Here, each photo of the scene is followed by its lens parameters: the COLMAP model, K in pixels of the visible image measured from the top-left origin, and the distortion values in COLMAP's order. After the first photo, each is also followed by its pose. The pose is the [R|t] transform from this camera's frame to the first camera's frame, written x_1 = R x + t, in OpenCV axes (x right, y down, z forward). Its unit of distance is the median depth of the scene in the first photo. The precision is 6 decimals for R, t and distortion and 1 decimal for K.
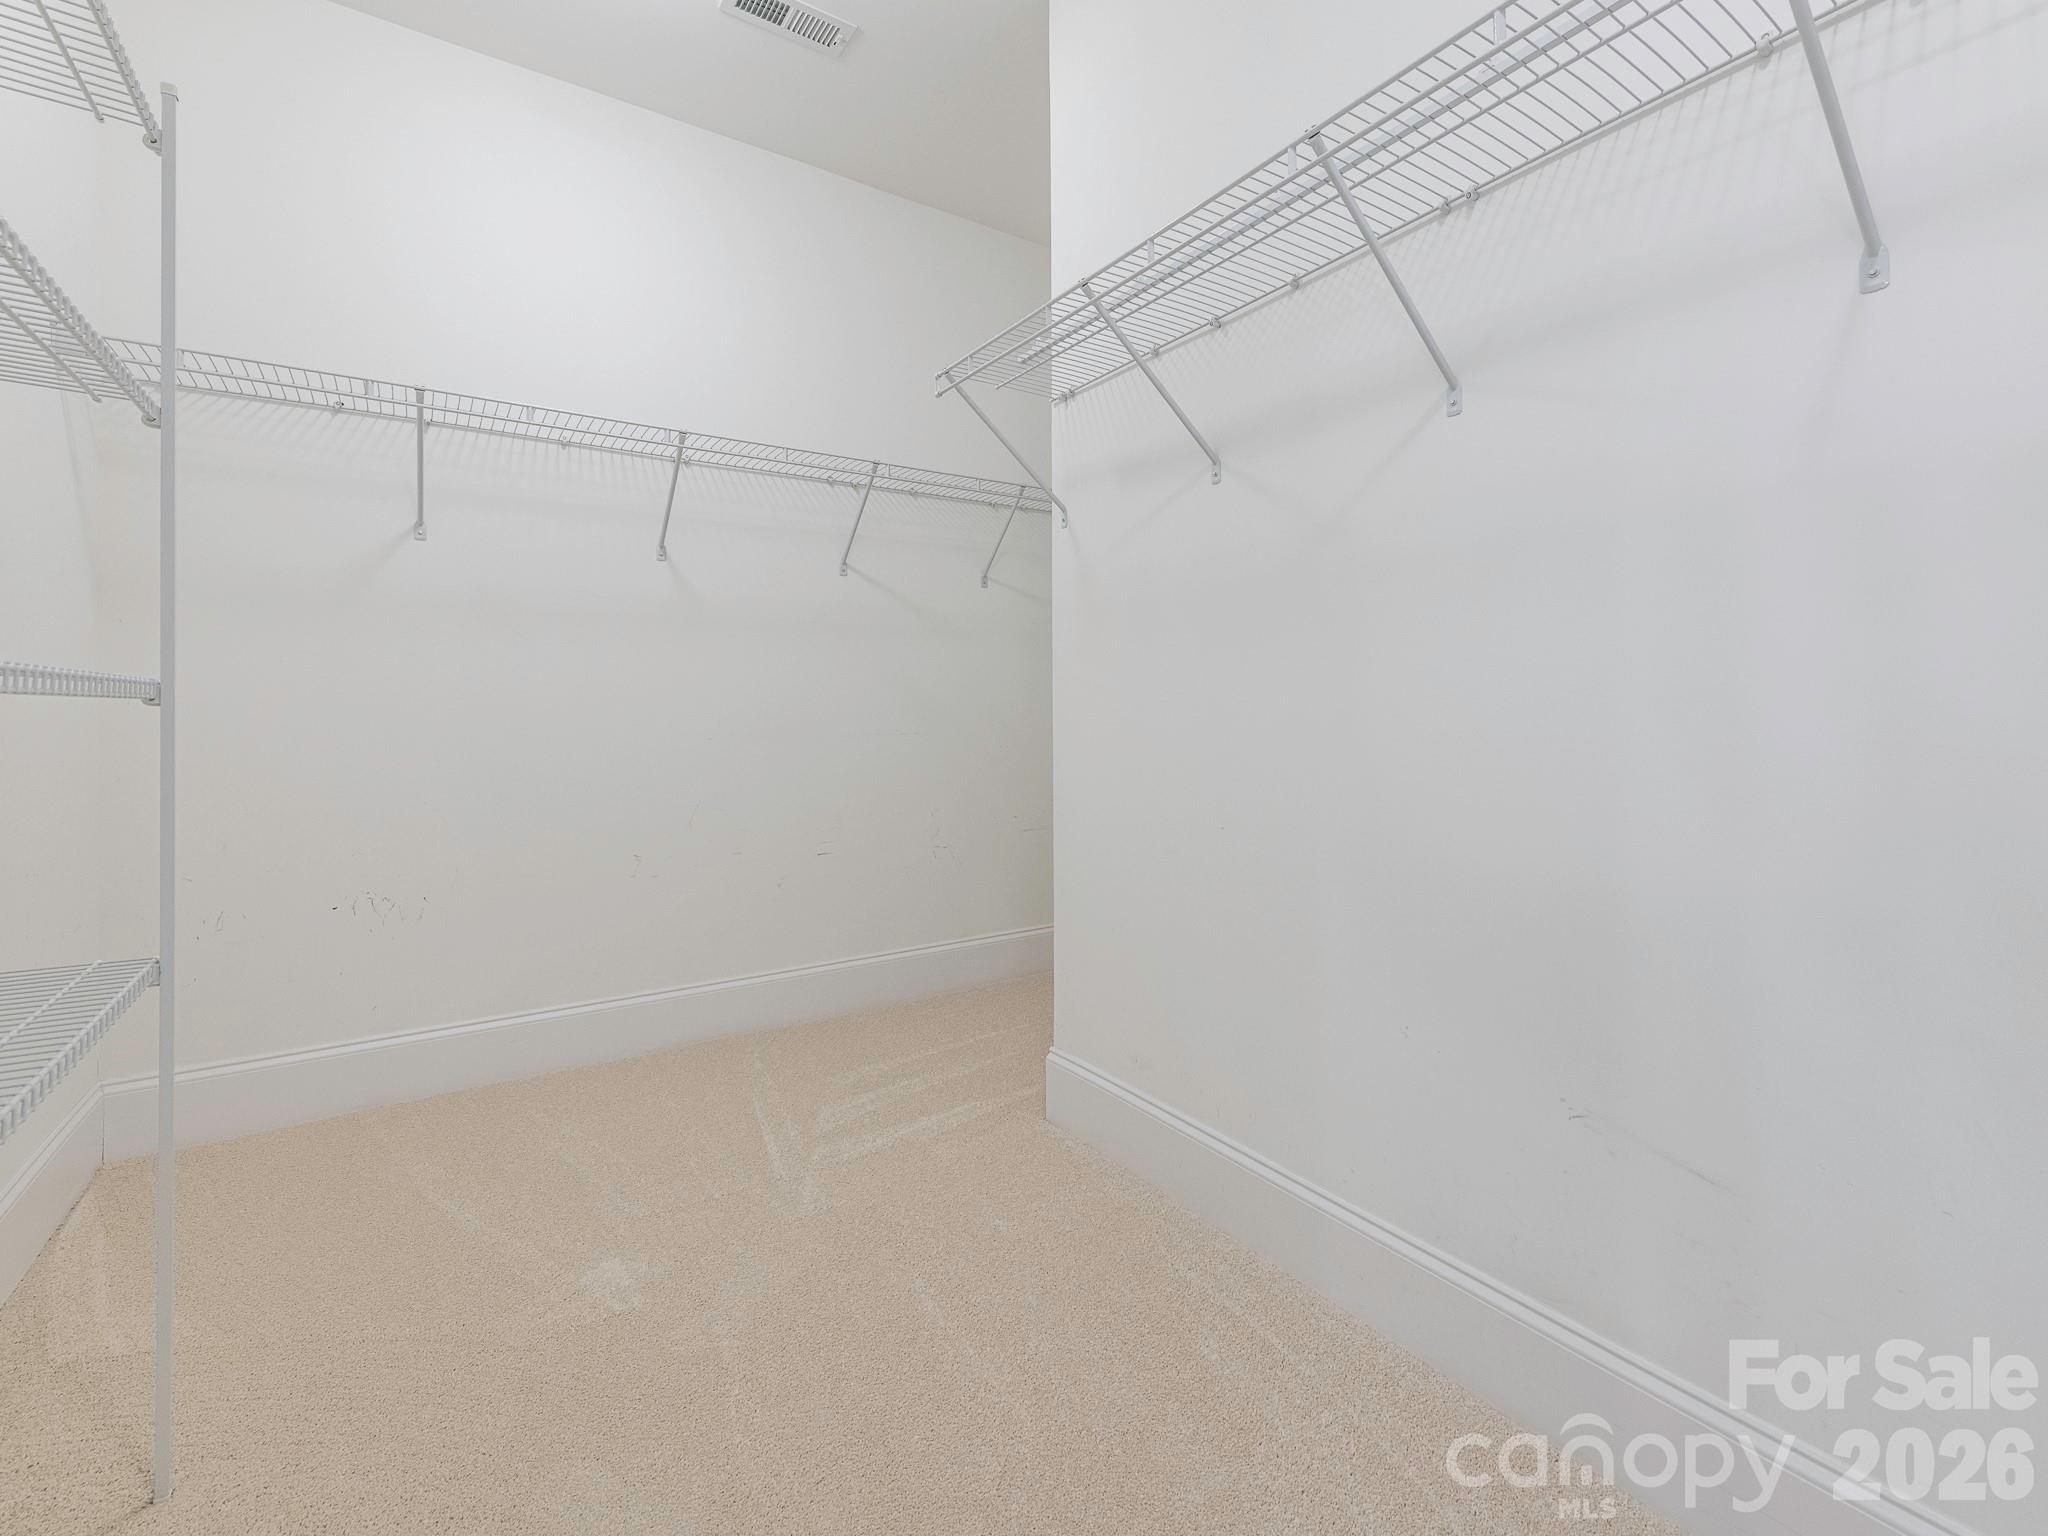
lens RADIAL K [[925.8, 0, 1024.0], [0, 925.8, 768.0], [0, 0, 1]] dist [0.010391, 0.000243]
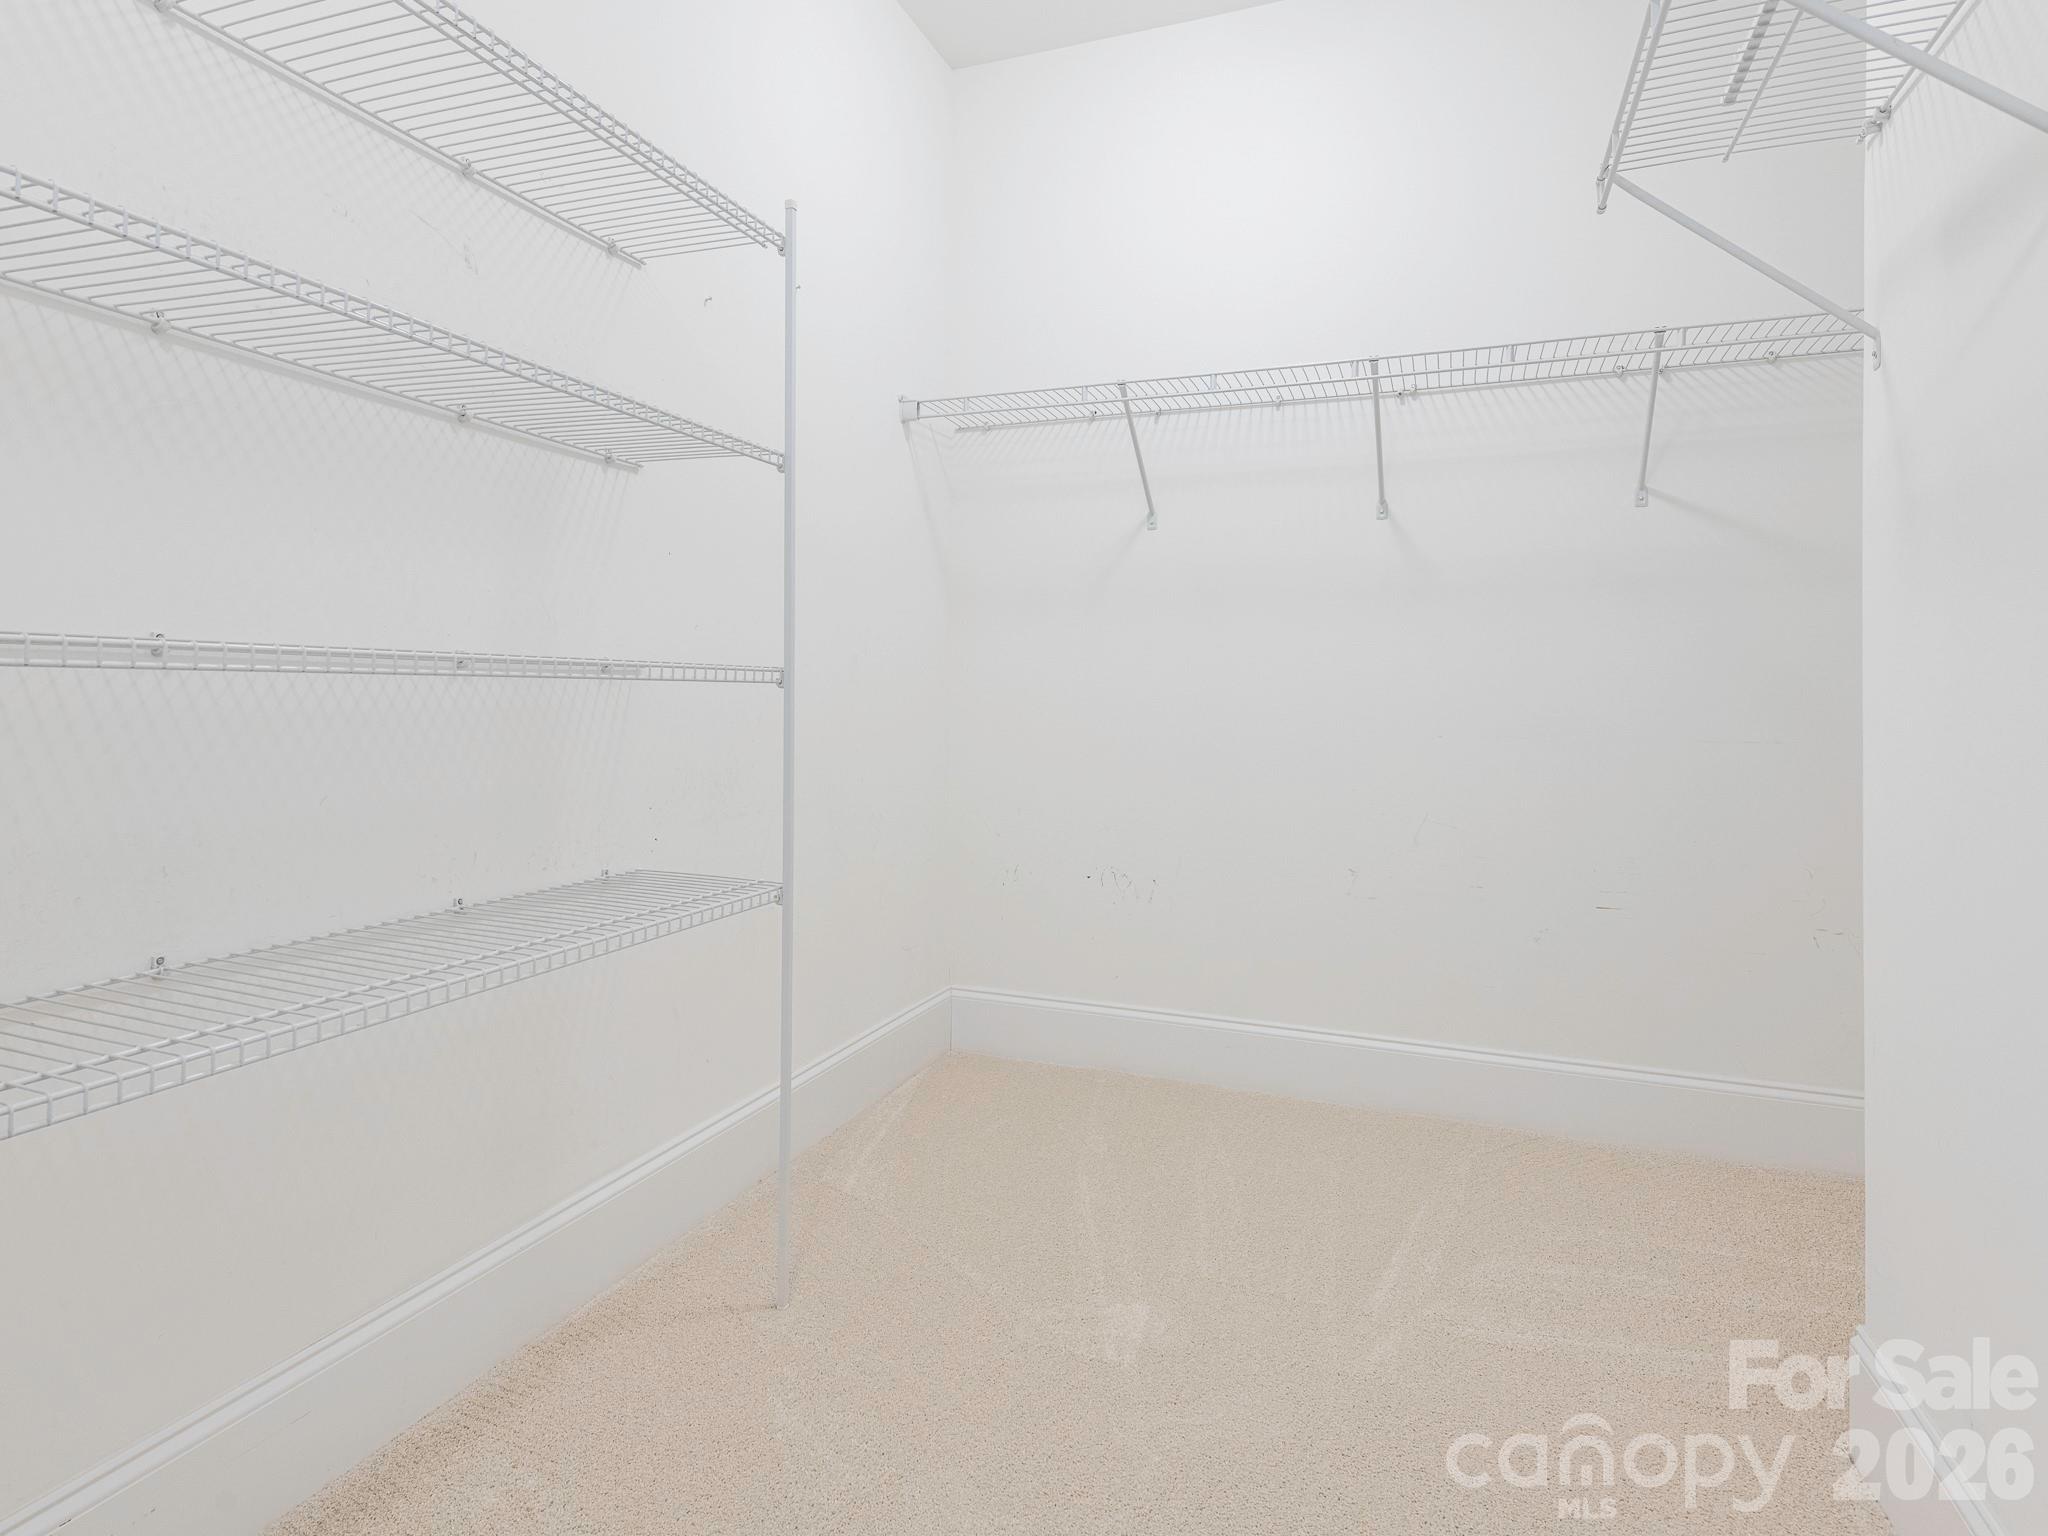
lens RADIAL K [[1105.1, 0, 1020.4], [0, 1105.1, 742.5], [0, 0, 1]] dist [0.048689, -0.000710]
pose [[0.578173, 0.047474, -0.814532, 0.259090], [-0.066867, 0.997705, 0.010686, -0.014050], [0.813169, 0.048287, 0.580021, 0.180903]]
